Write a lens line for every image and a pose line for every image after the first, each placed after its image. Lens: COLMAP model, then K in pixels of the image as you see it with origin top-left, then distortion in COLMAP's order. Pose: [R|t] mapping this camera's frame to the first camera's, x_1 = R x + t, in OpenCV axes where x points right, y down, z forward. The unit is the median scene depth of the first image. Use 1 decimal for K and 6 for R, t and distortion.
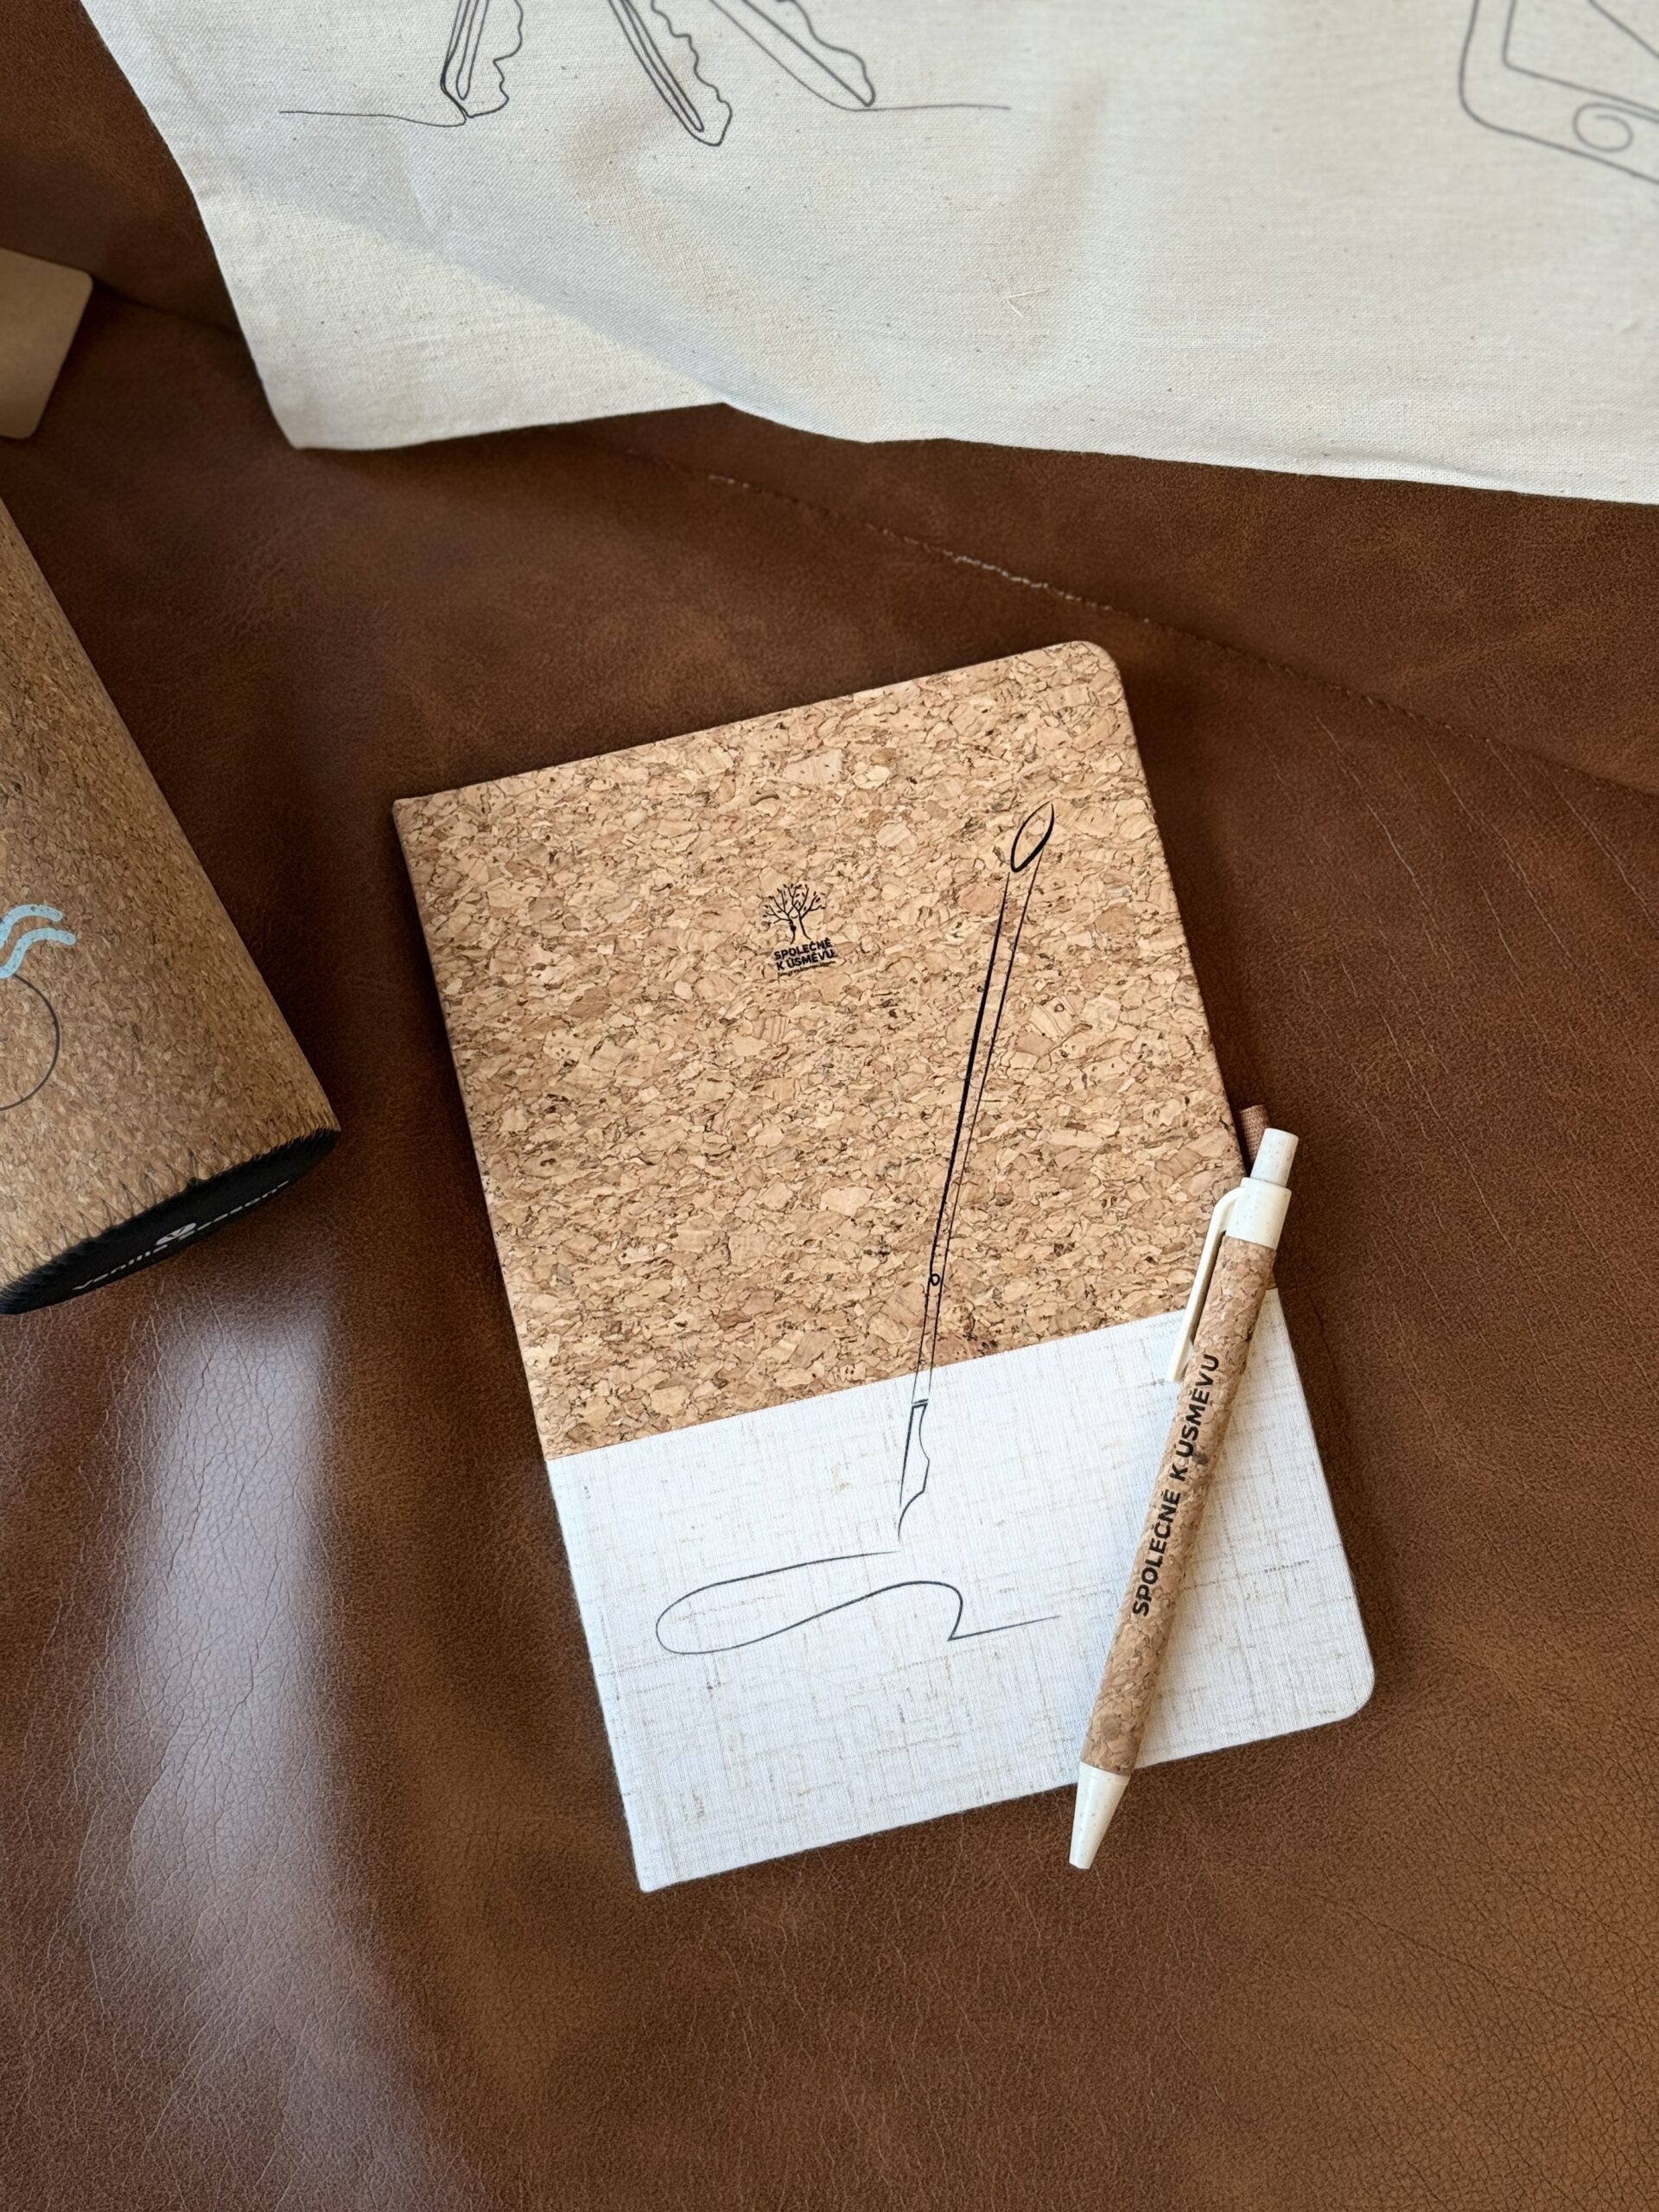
lens RADIAL K [[3095.5, 0, 829.5], [0, 3095.5, 1106.0], [0, 0, 1]] dist [0.210854, -0.505138]
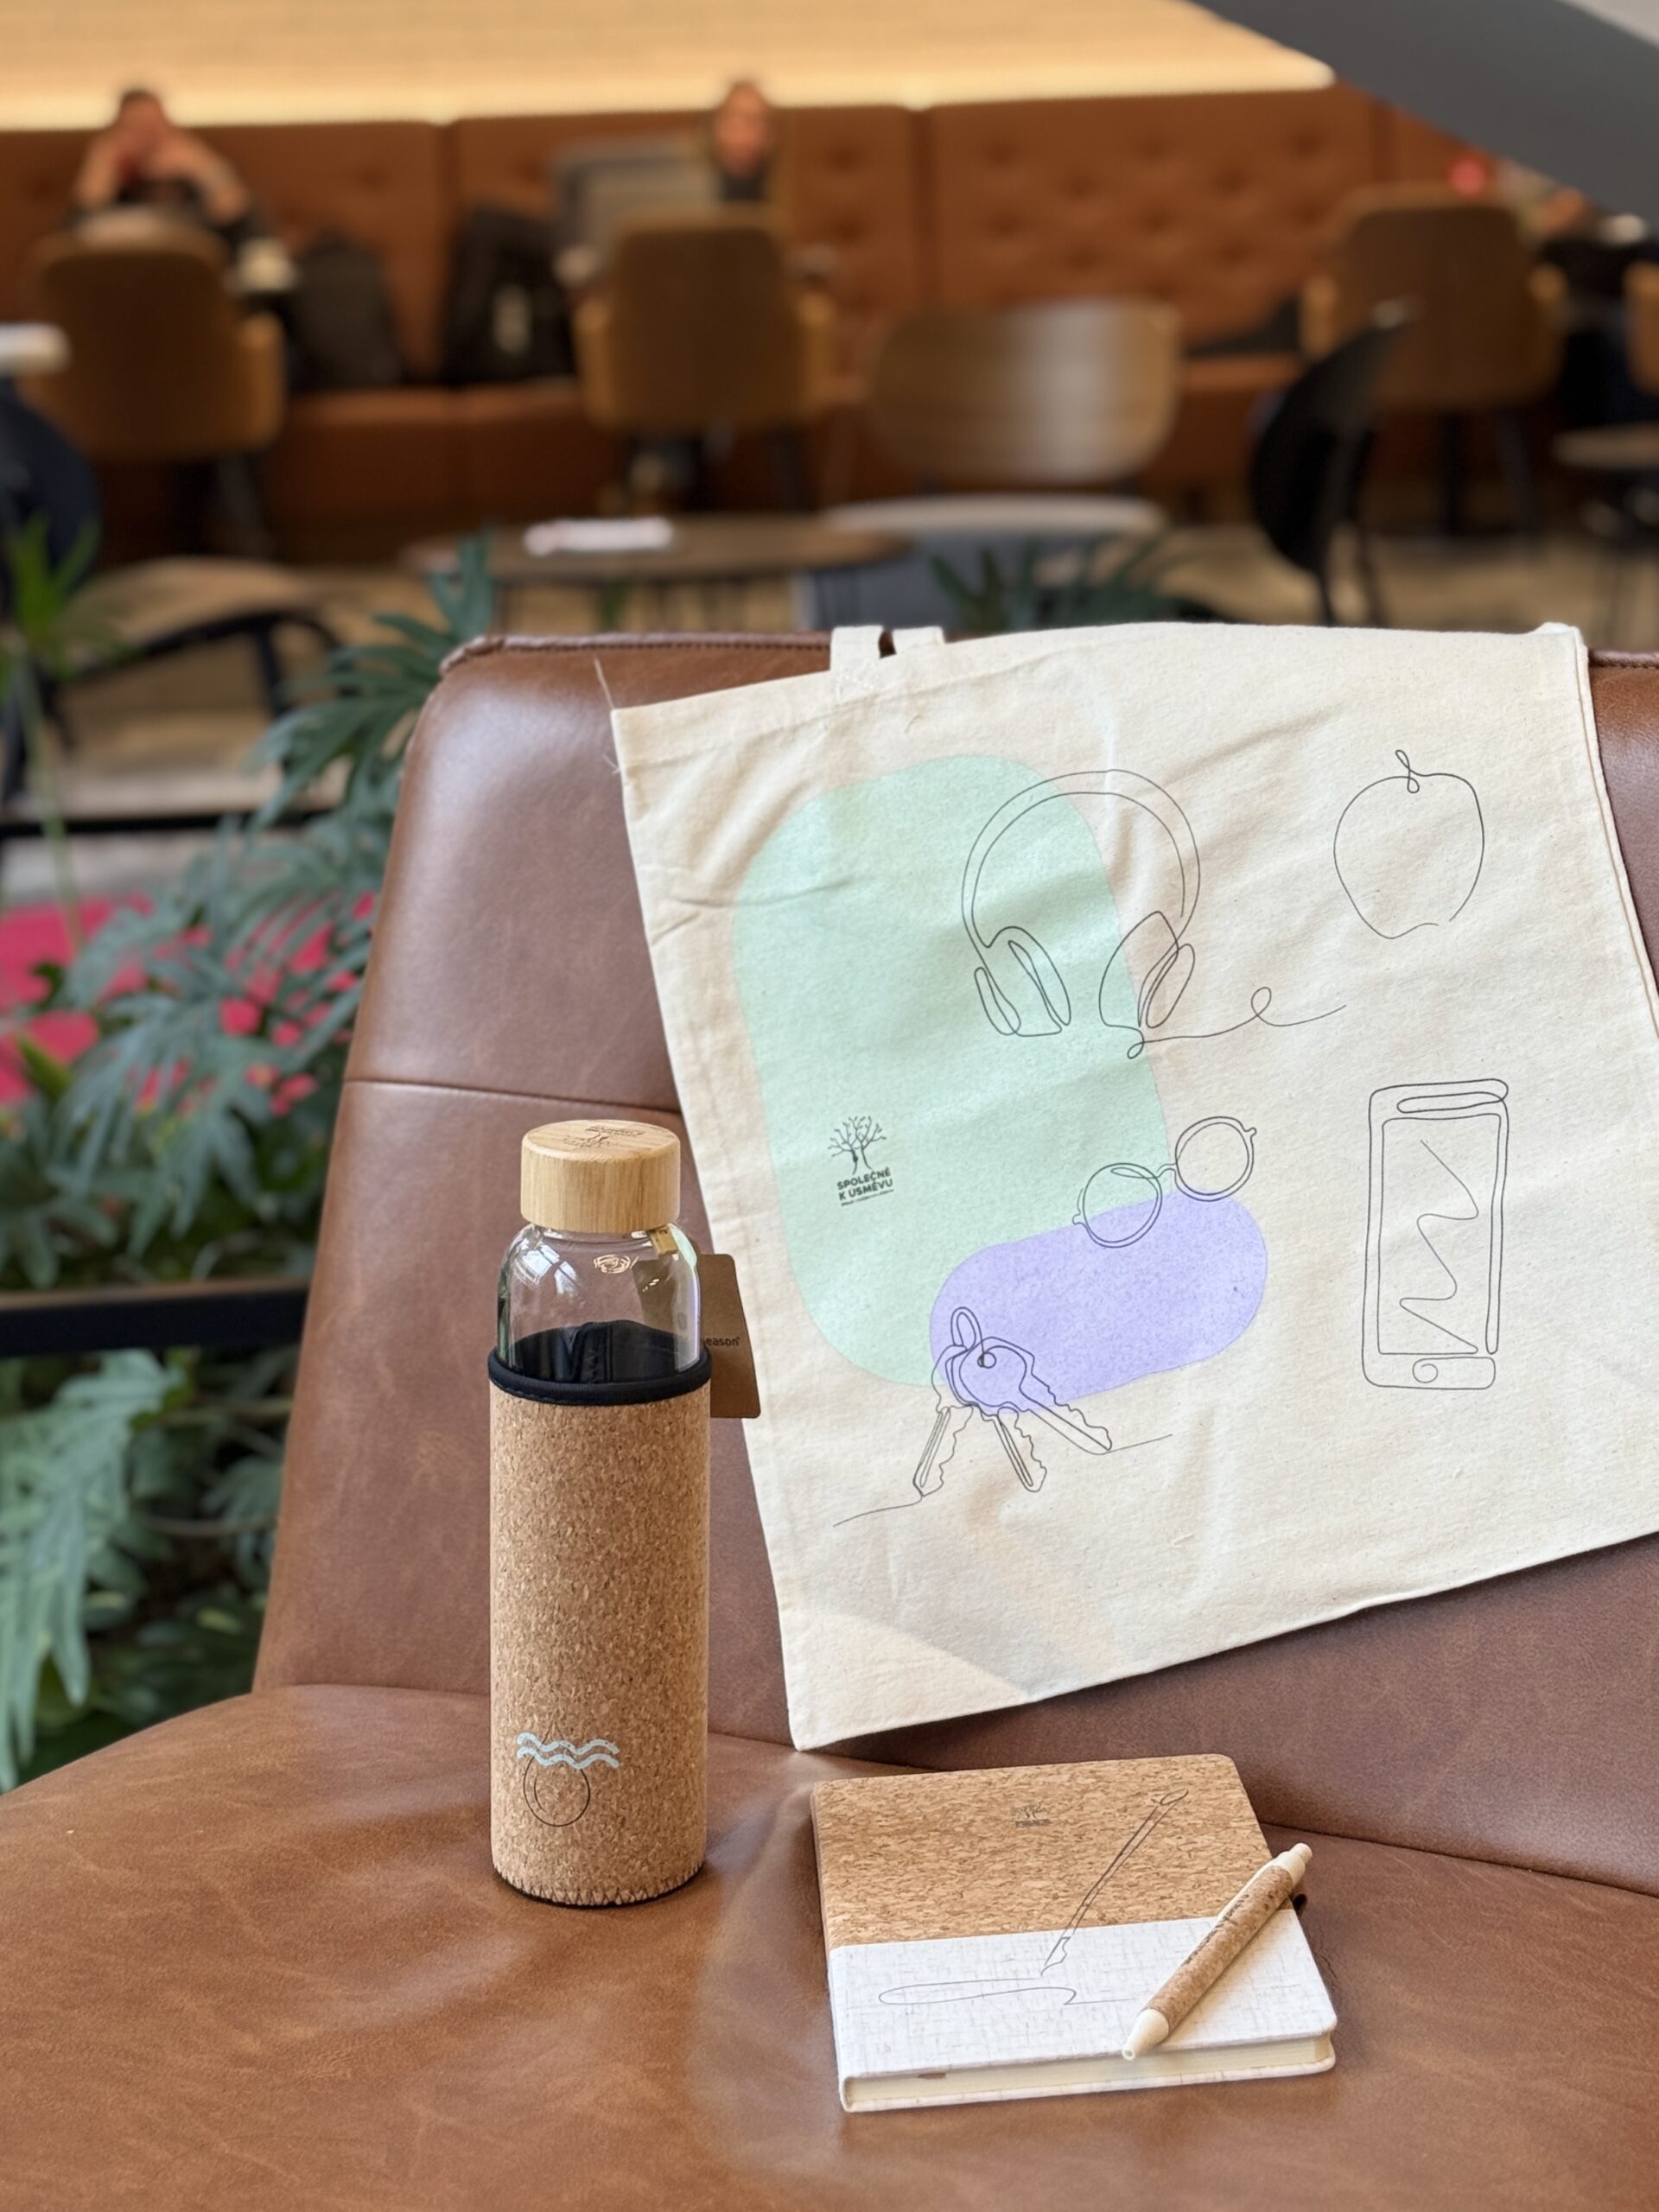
lens RADIAL K [[4119.3, 0, 829.5], [0, 4119.3, 1106.0], [0, 0, 1]] dist [0.408709, -0.132637]
pose [[0.981356, 0.005095, -0.192132, 0.321847], [-0.185823, 0.280510, -0.941692, 2.028106], [0.049097, 0.959838, 0.276227, -0.014313]]
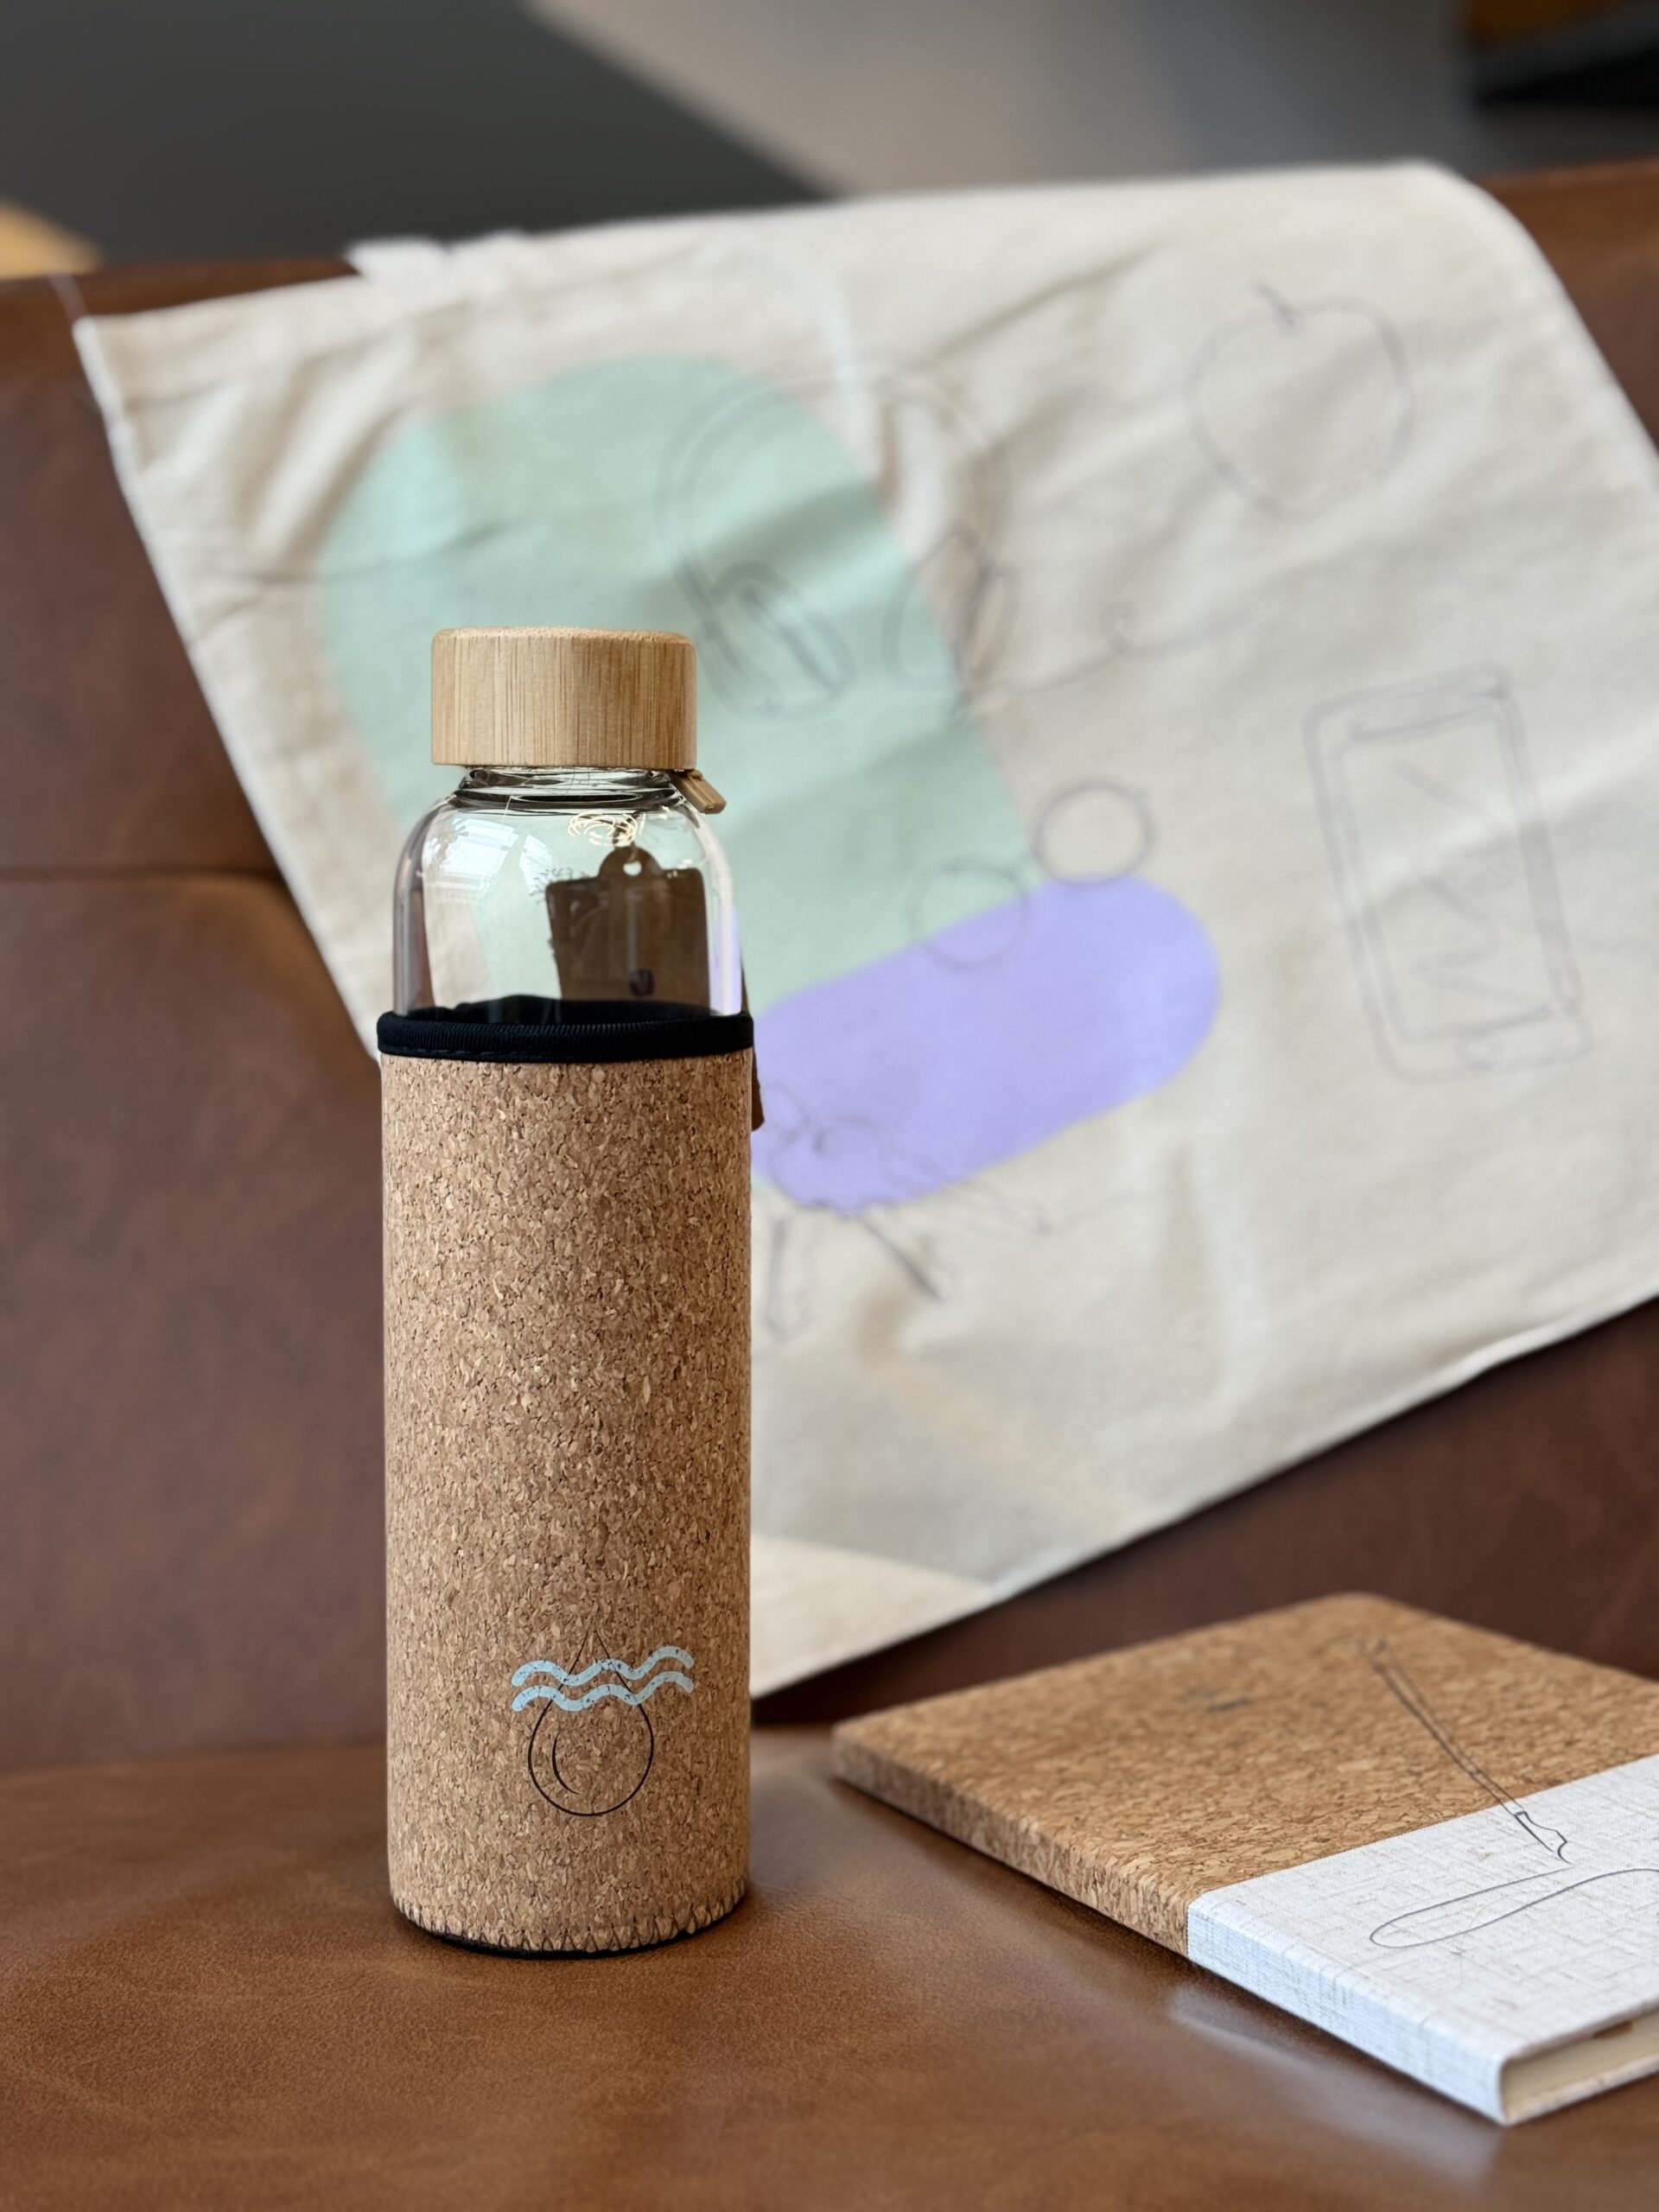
lens RADIAL K [[3253.6, 0, 806.2], [0, 3253.6, 1111.8], [0, 0, 1]] dist [0.315593, -0.044056]
pose [[0.961569, -0.094162, 0.257911, -0.442522], [0.269803, 0.149910, -0.951175, 1.013076], [0.050902, 0.984206, 0.169554, 0.585385]]
